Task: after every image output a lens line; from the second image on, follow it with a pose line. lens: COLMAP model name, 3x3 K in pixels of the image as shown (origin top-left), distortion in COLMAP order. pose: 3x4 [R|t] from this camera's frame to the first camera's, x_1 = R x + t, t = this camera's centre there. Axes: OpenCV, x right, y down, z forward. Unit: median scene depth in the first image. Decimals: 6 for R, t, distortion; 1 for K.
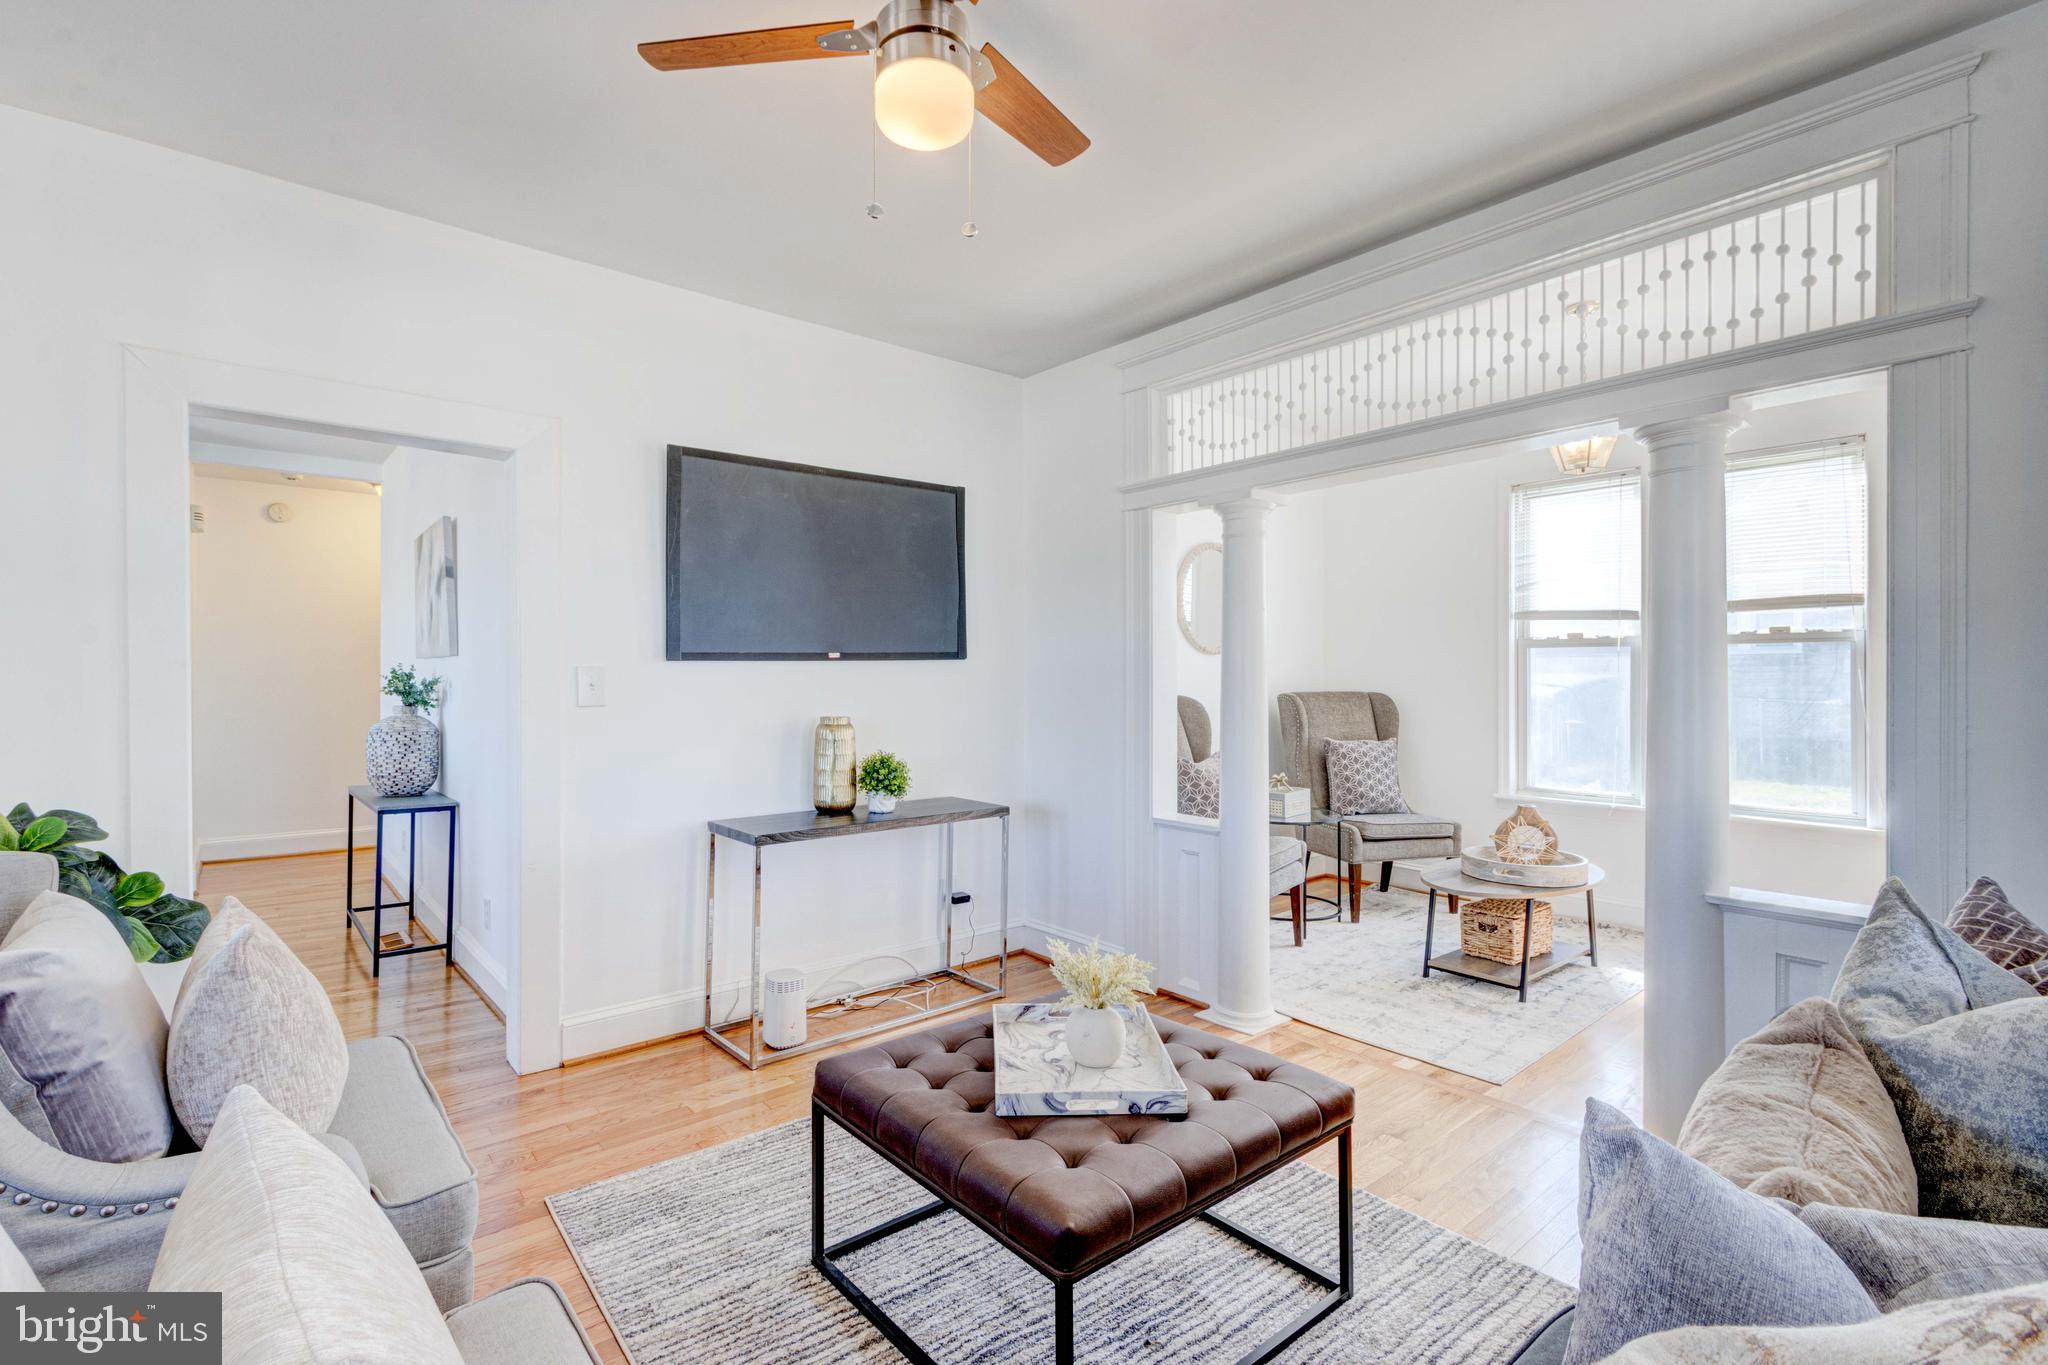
lens RADIAL K [[940.8, 0, 1004.5], [0, 940.8, 676.2], [0, 0, 1]] dist [0.004114, -0.000604]
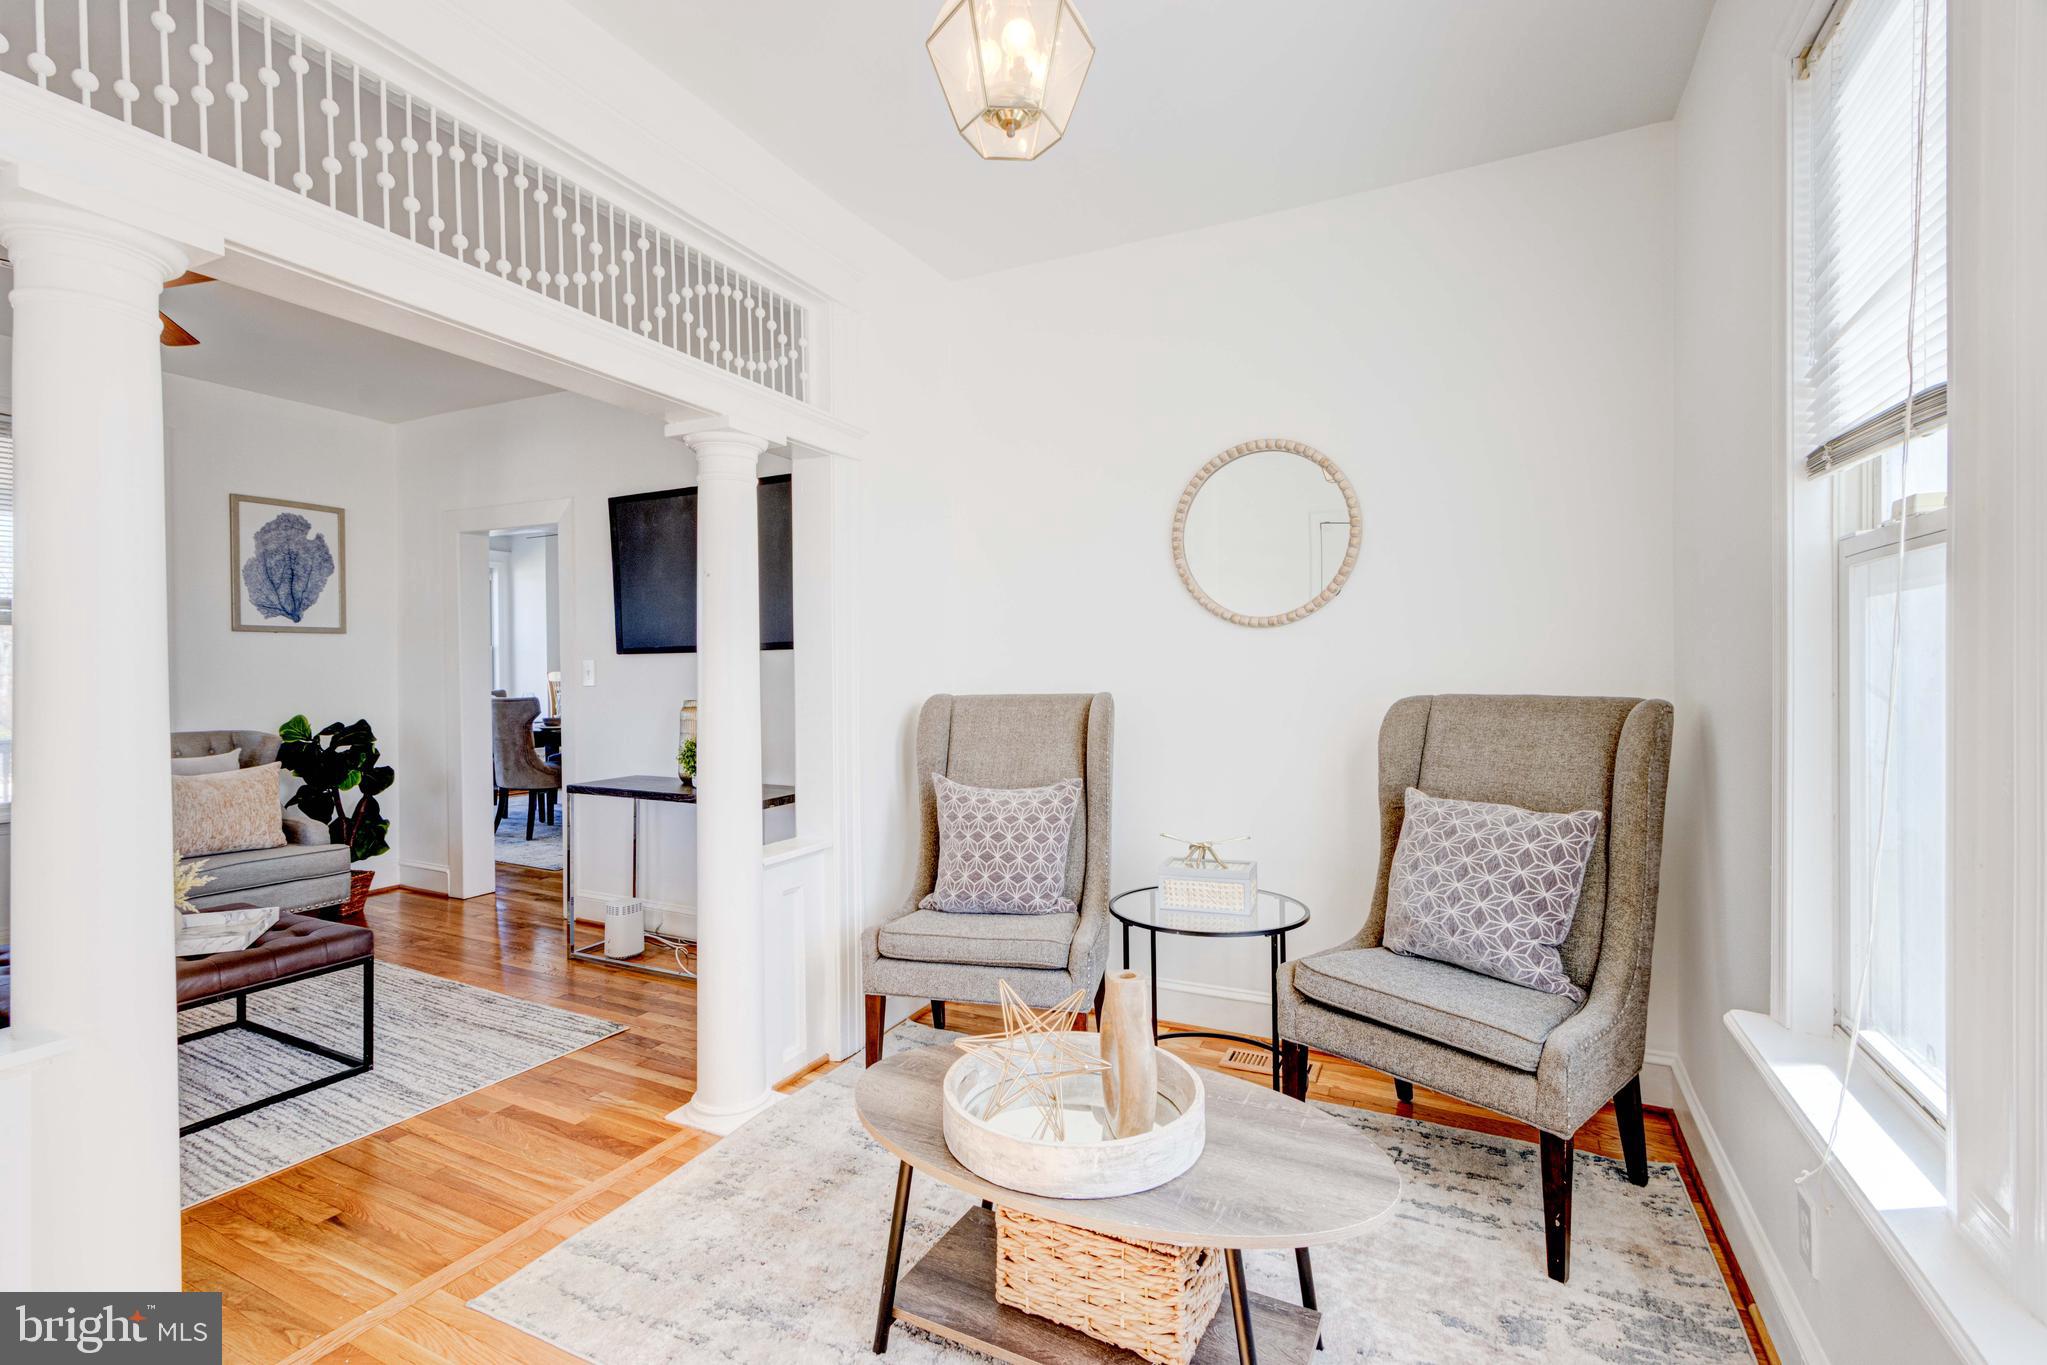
lens RADIAL K [[940.3, 0, 1019.7], [0, 940.3, 673.8], [0, 0, 1]] dist [0.004114, -0.000604]
pose [[0.401809, 0.007777, -0.915691, 0.791613], [0.003157, 0.999946, 0.009878, -0.000374], [0.915718, -0.006860, 0.401762, 0.683810]]
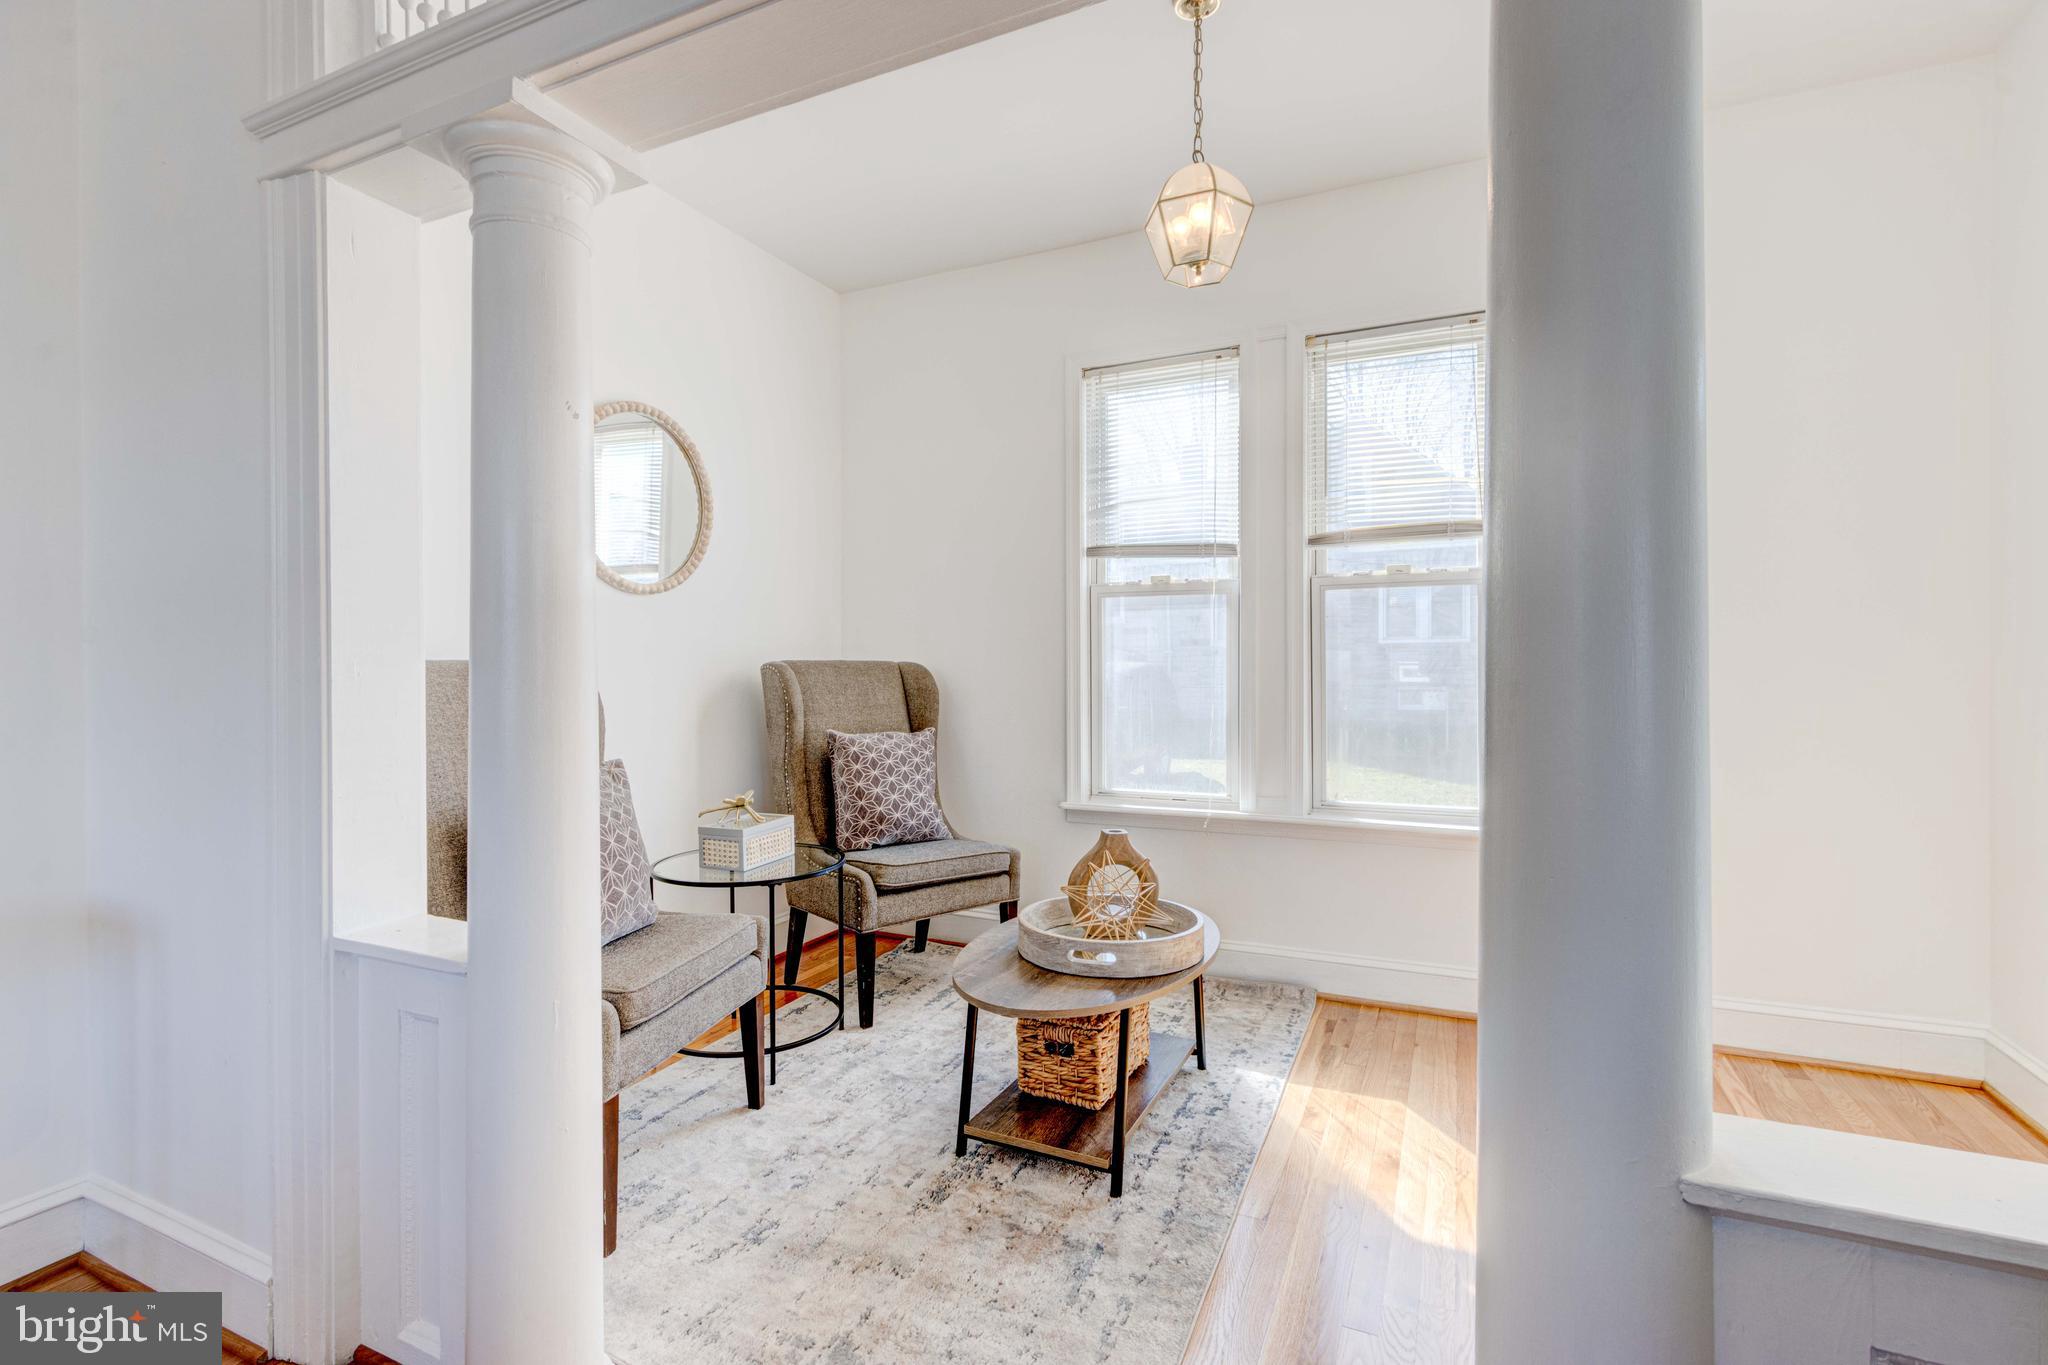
lens RADIAL K [[940.8, 0, 1010.4], [0, 940.8, 677.3], [0, 0, 1]] dist [0.004114, -0.000604]
pose [[0.905806, -0.004685, 0.423667, 0.199656], [0.001550, 0.999969, 0.007745, 0.027038], [-0.423691, -0.006359, 0.905785, 0.404805]]
